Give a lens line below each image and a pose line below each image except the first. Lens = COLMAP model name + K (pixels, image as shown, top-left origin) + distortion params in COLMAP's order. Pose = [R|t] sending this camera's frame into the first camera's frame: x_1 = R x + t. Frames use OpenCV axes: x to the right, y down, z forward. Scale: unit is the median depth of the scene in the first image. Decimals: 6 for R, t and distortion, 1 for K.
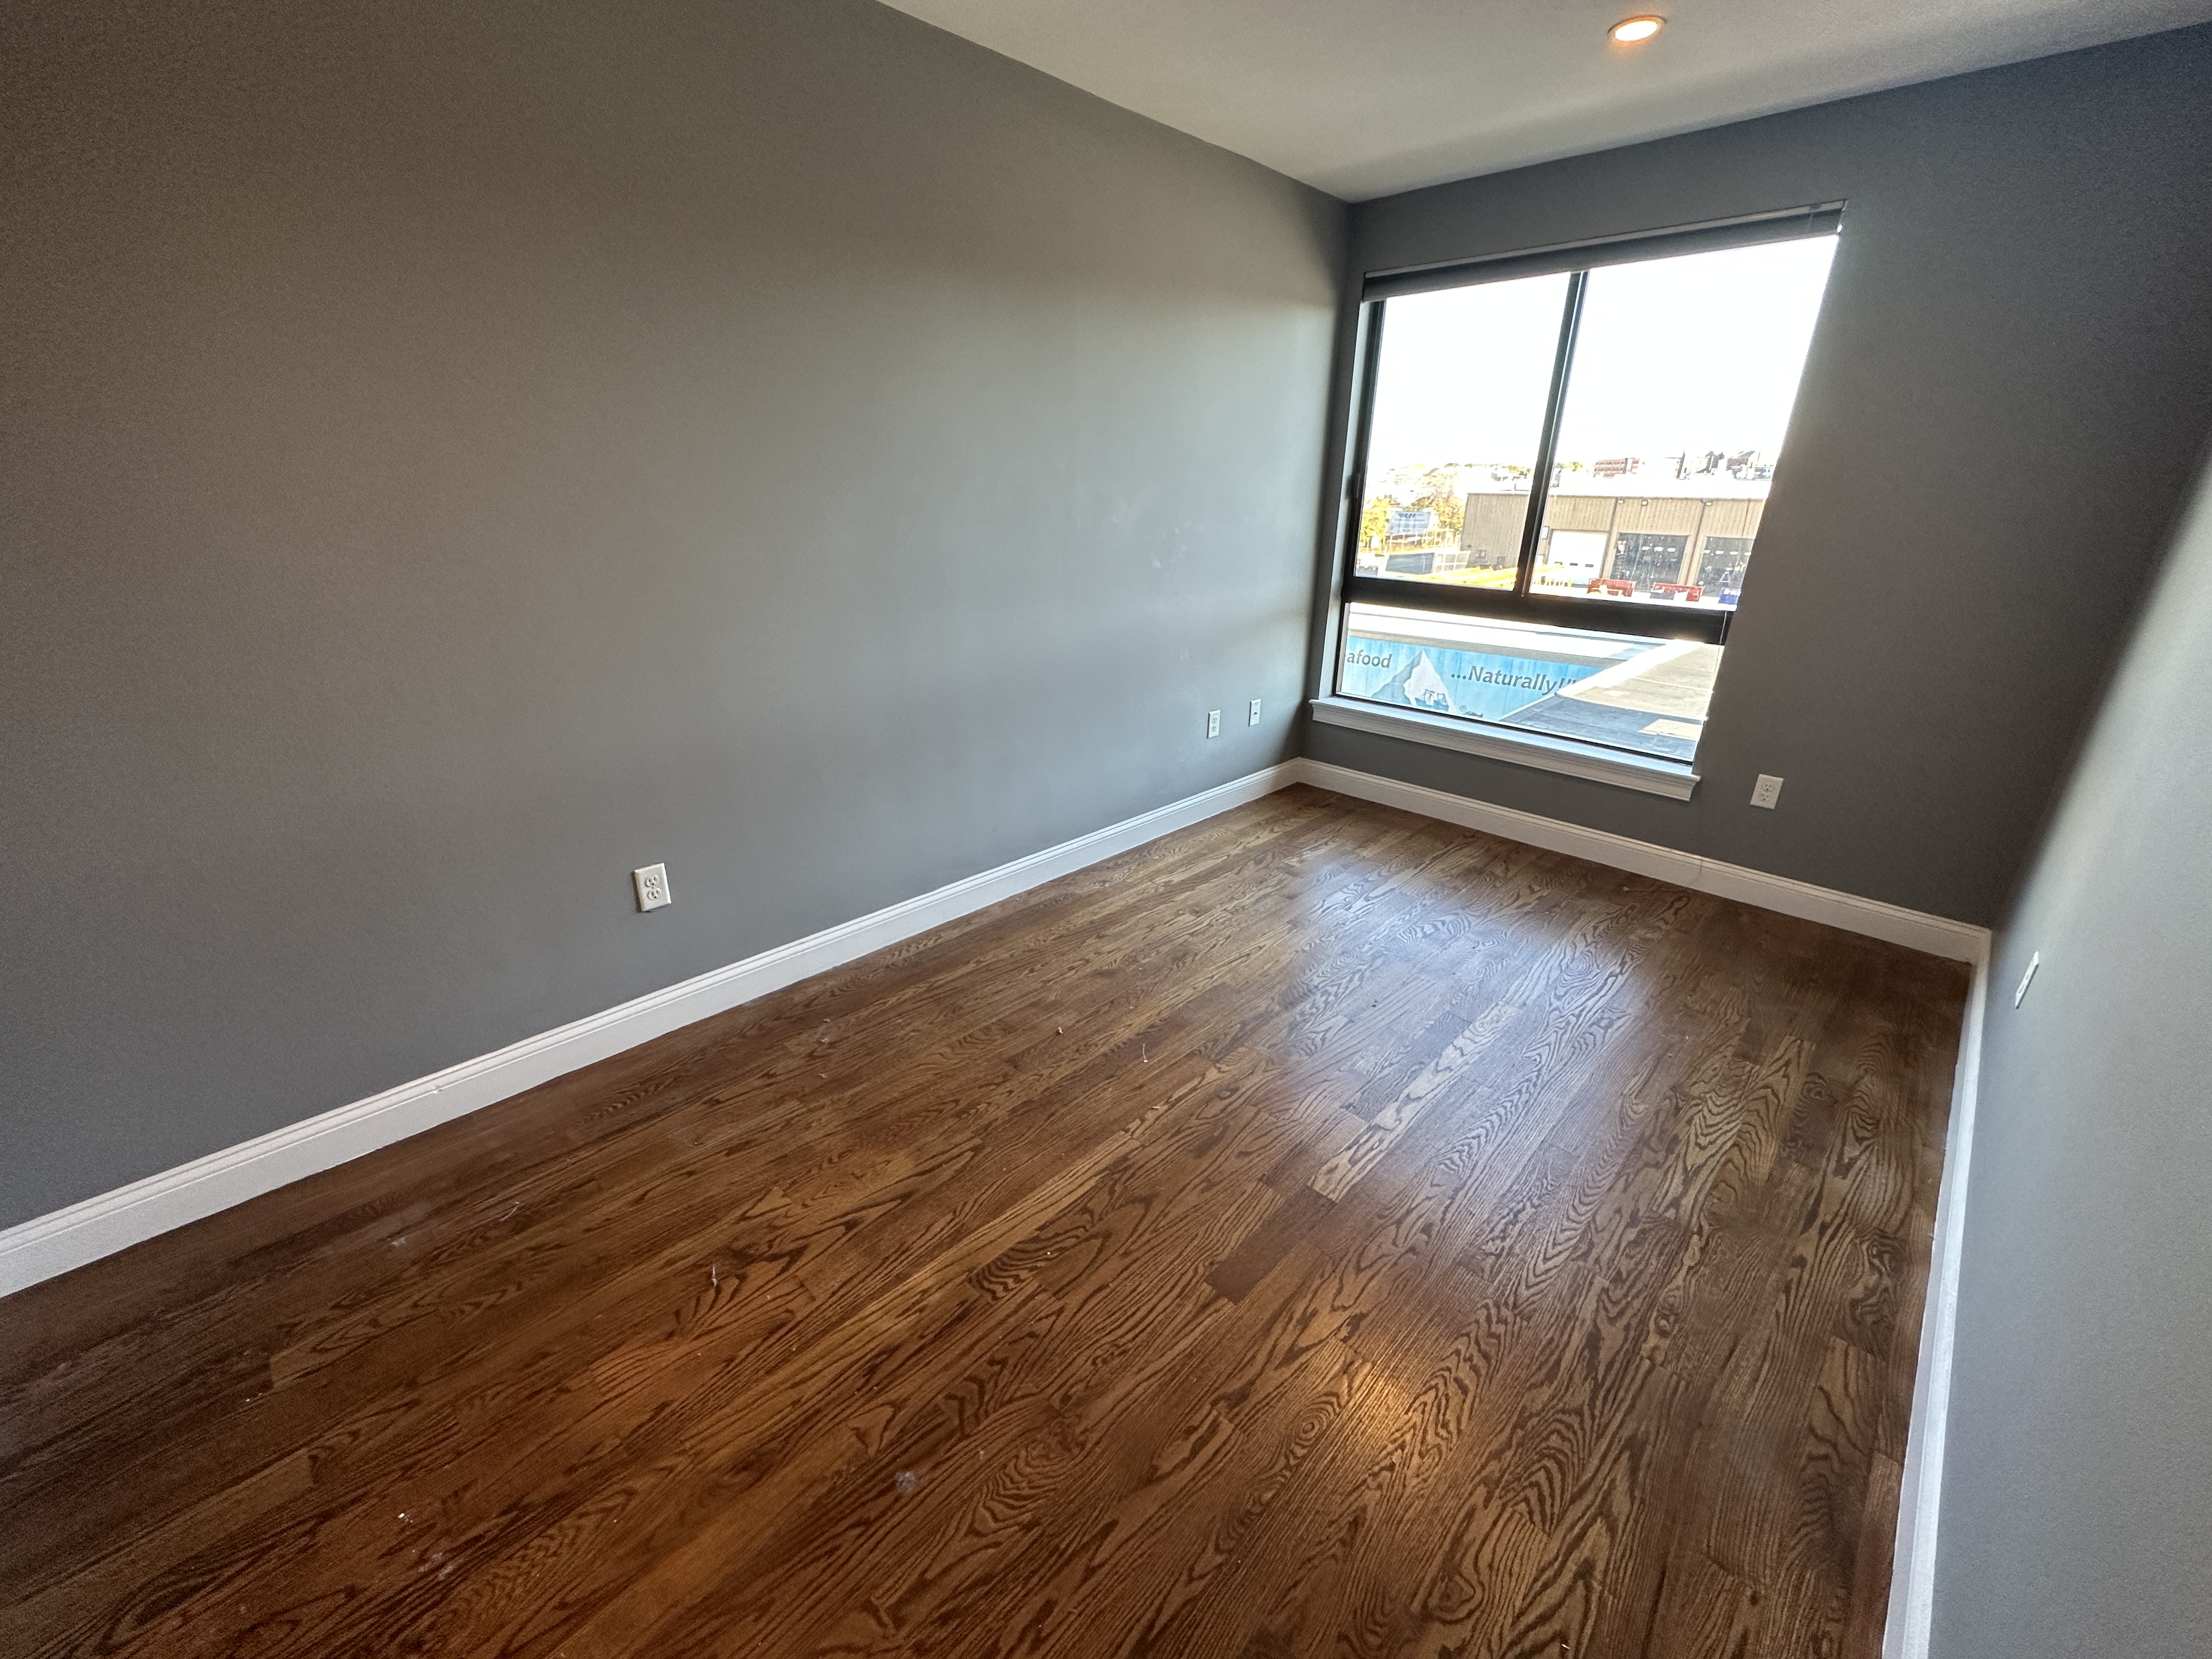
lens RADIAL K [[879.4, 0, 1120.0], [0, 879.4, 827.0], [0, 0, 1]] dist [-0.002071, 0.000480]
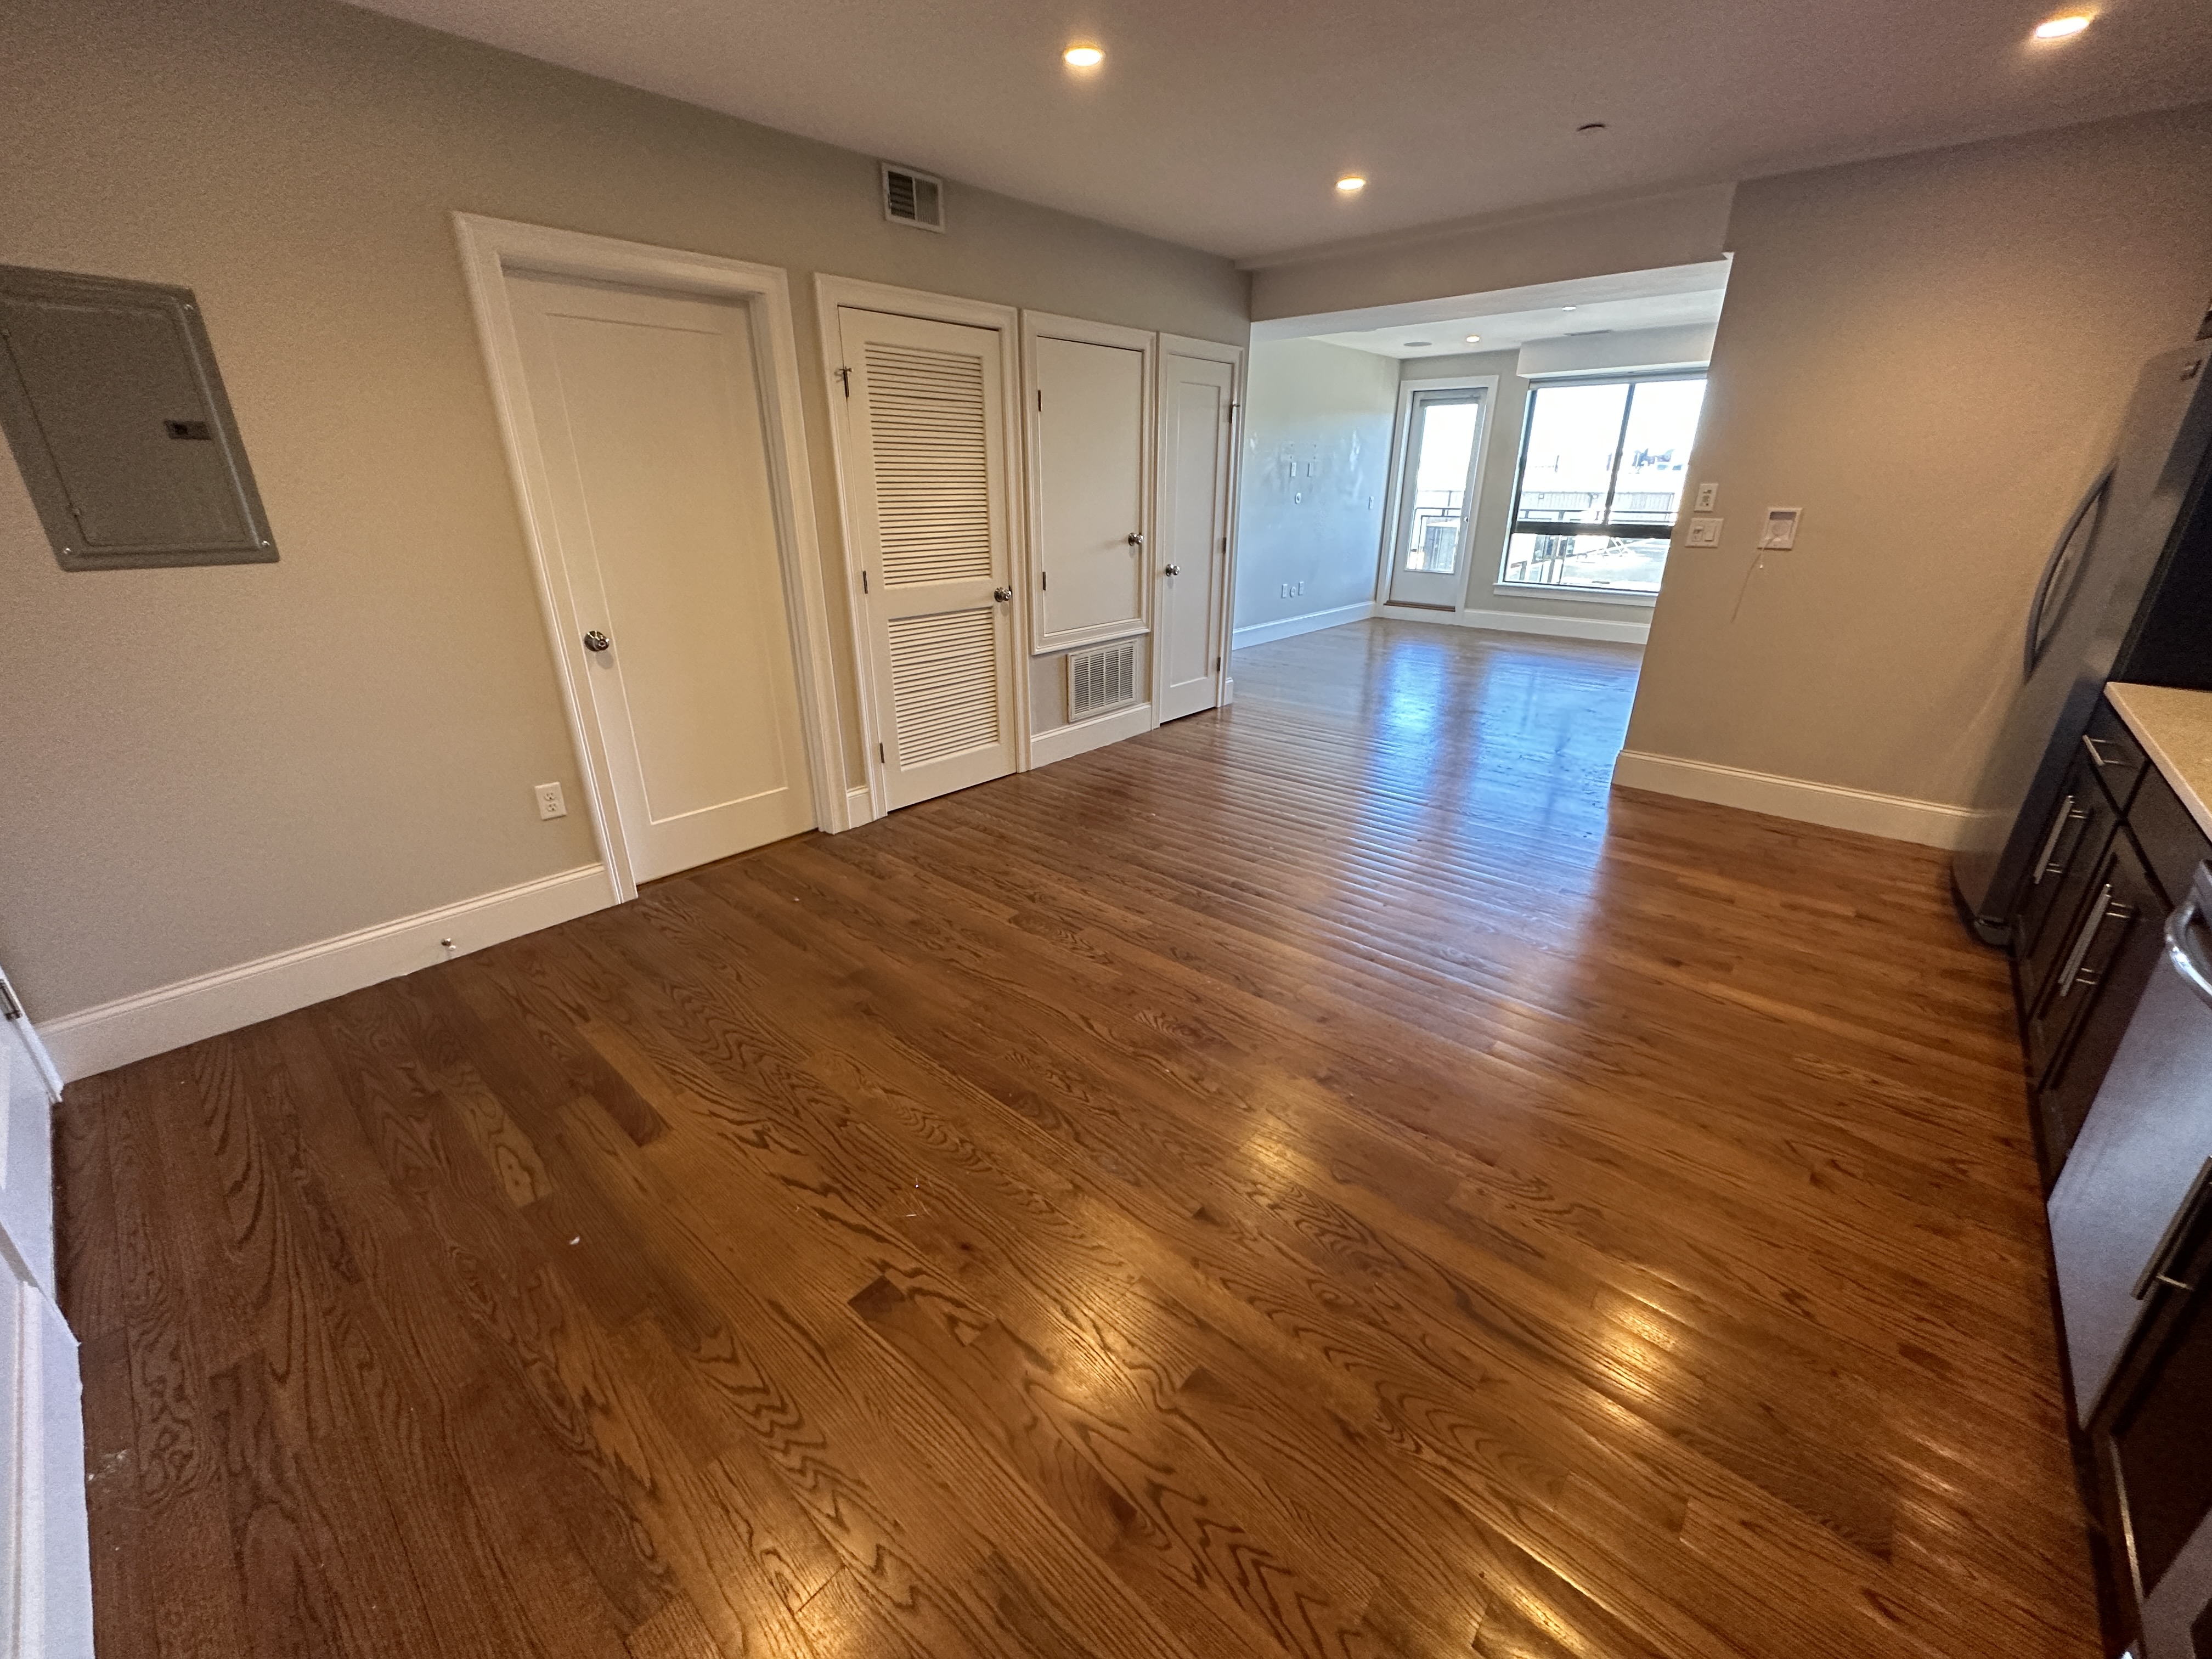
lens RADIAL K [[879.4, 0, 1109.1], [0, 879.4, 828.6], [0, 0, 1]] dist [-0.002071, 0.000480]
pose [[0.997320, -0.035079, 0.064198, -1.723148], [0.034927, 0.999384, 0.003504, 0.812177], [-0.064281, -0.001252, 0.997931, -2.034243]]
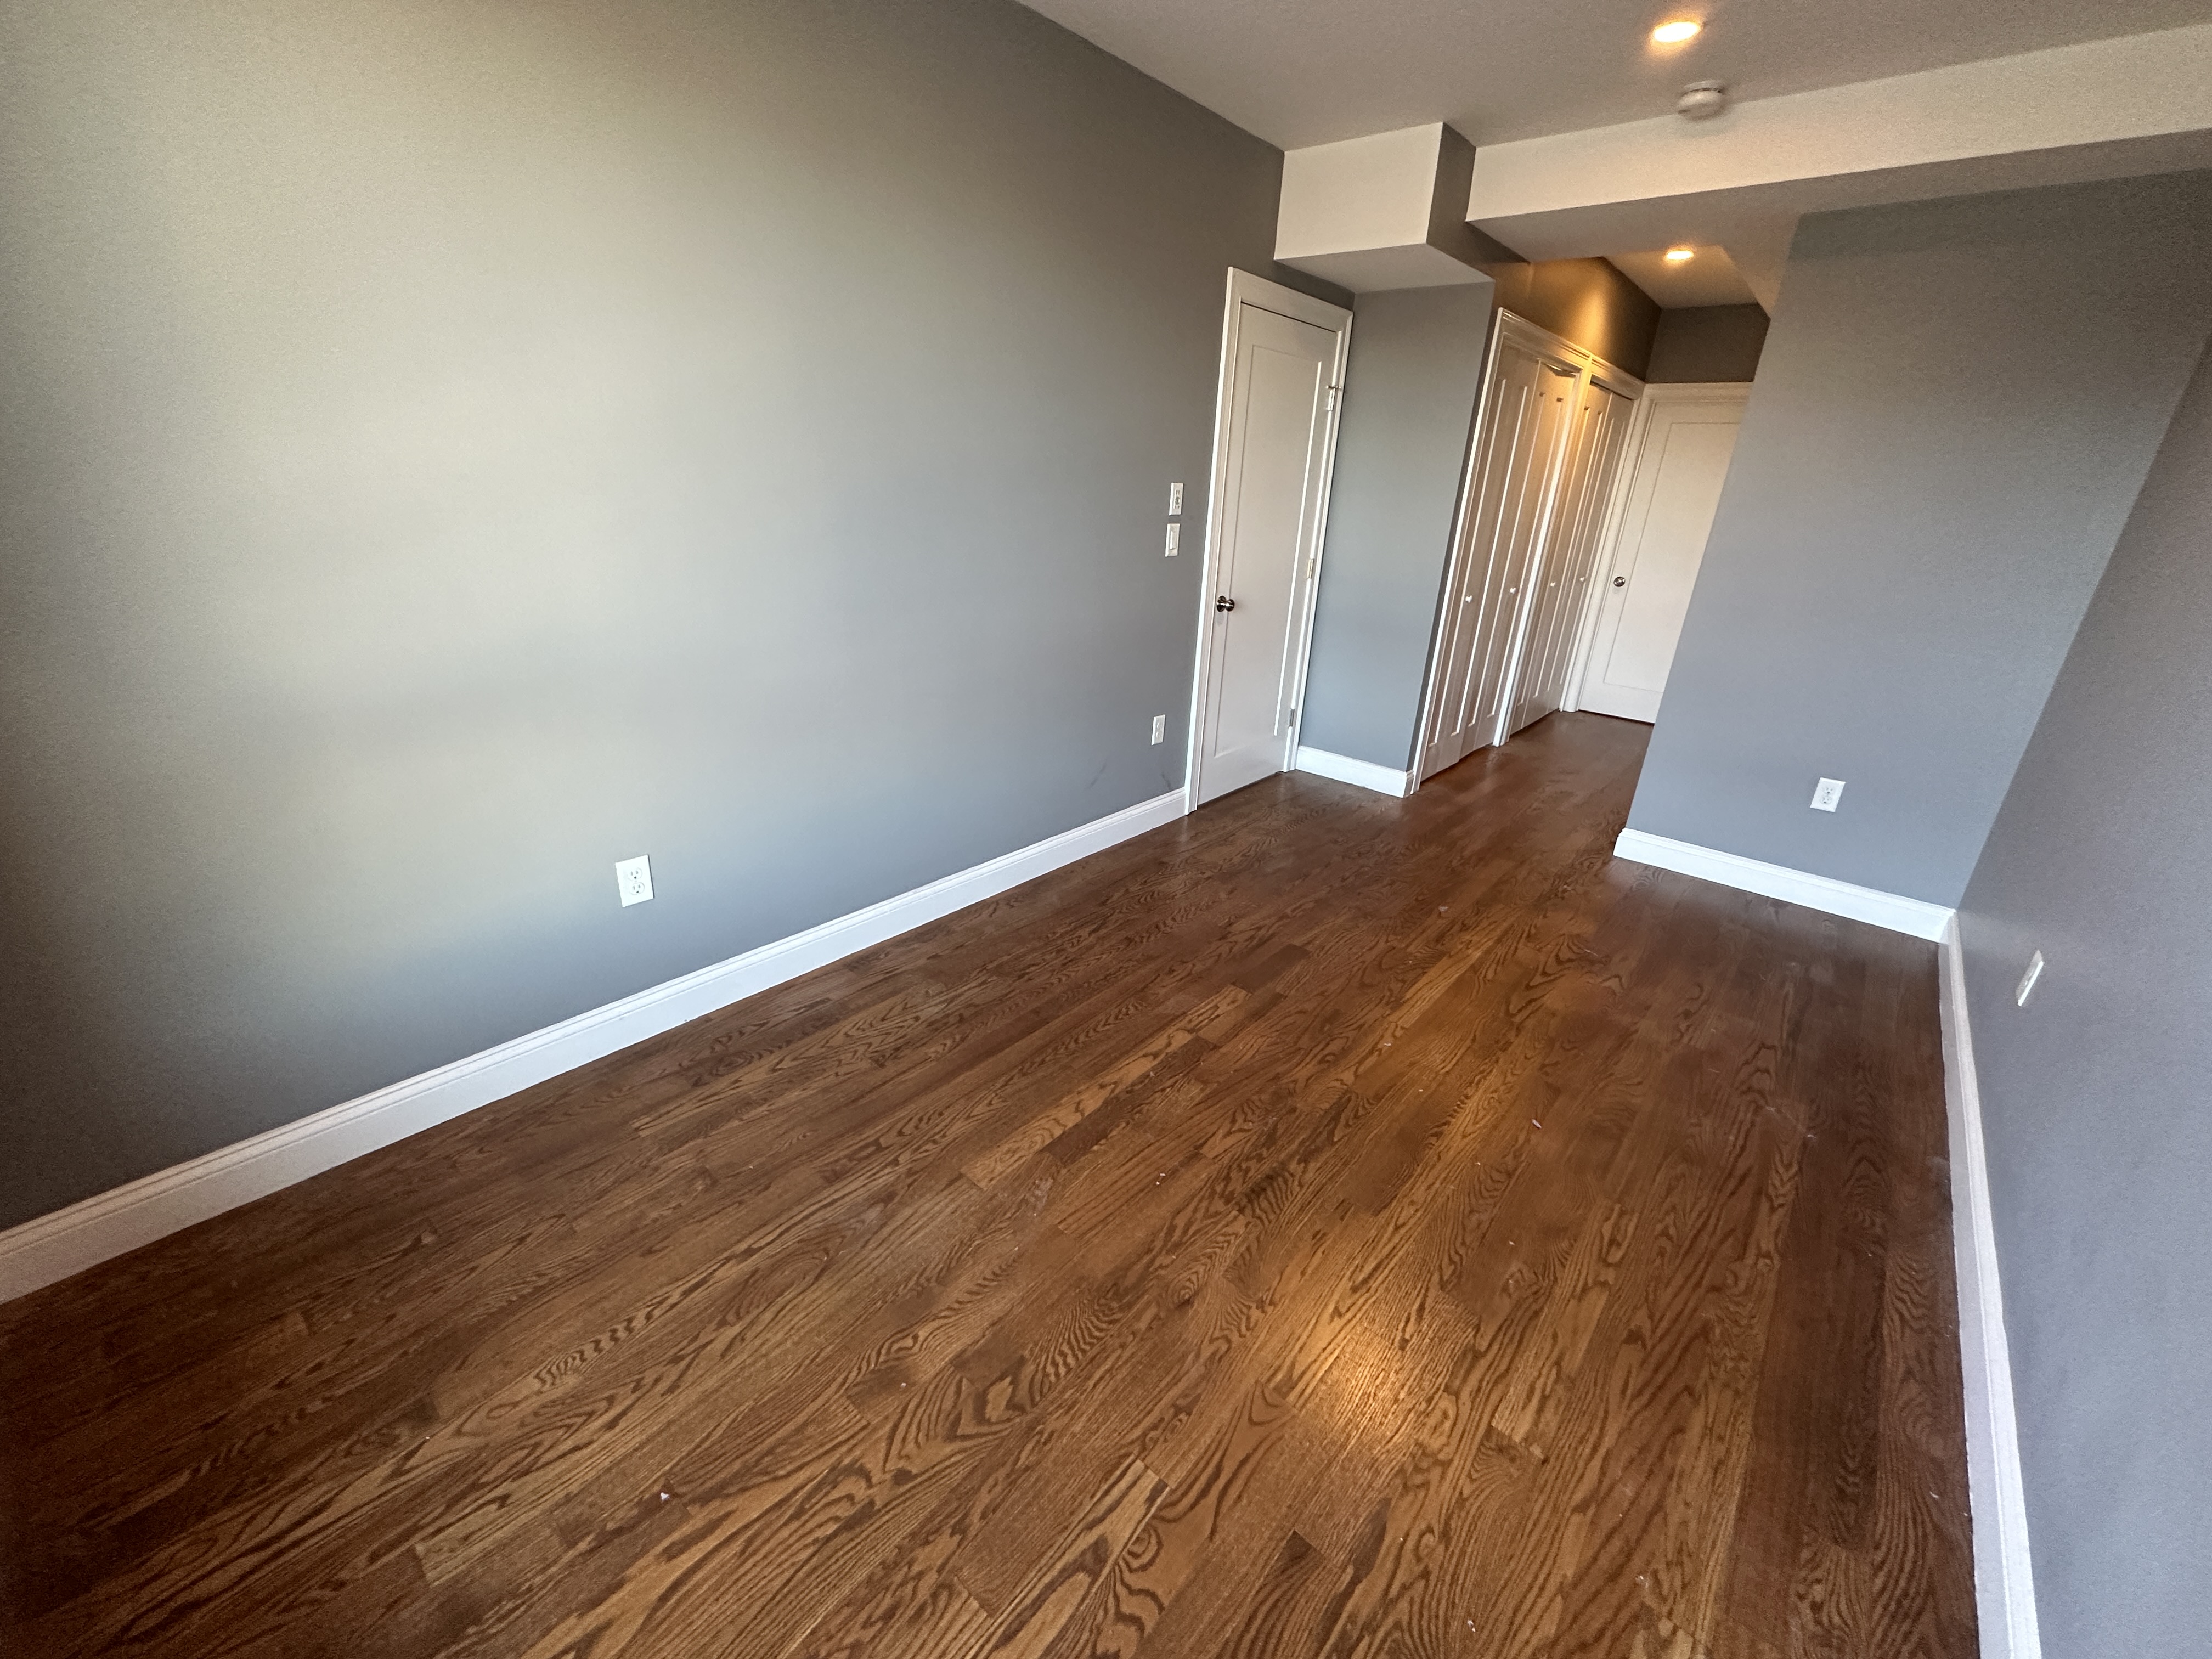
lens RADIAL K [[879.4, 0, 1116.6], [0, 879.4, 831.1], [0, 0, 1]] dist [-0.002071, 0.000480]
pose [[-0.996479, -0.032650, -0.077221, 0.501393], [-0.077039, 0.719944, 0.689743, -0.642856], [0.033075, 0.693264, -0.719925, 1.692066]]
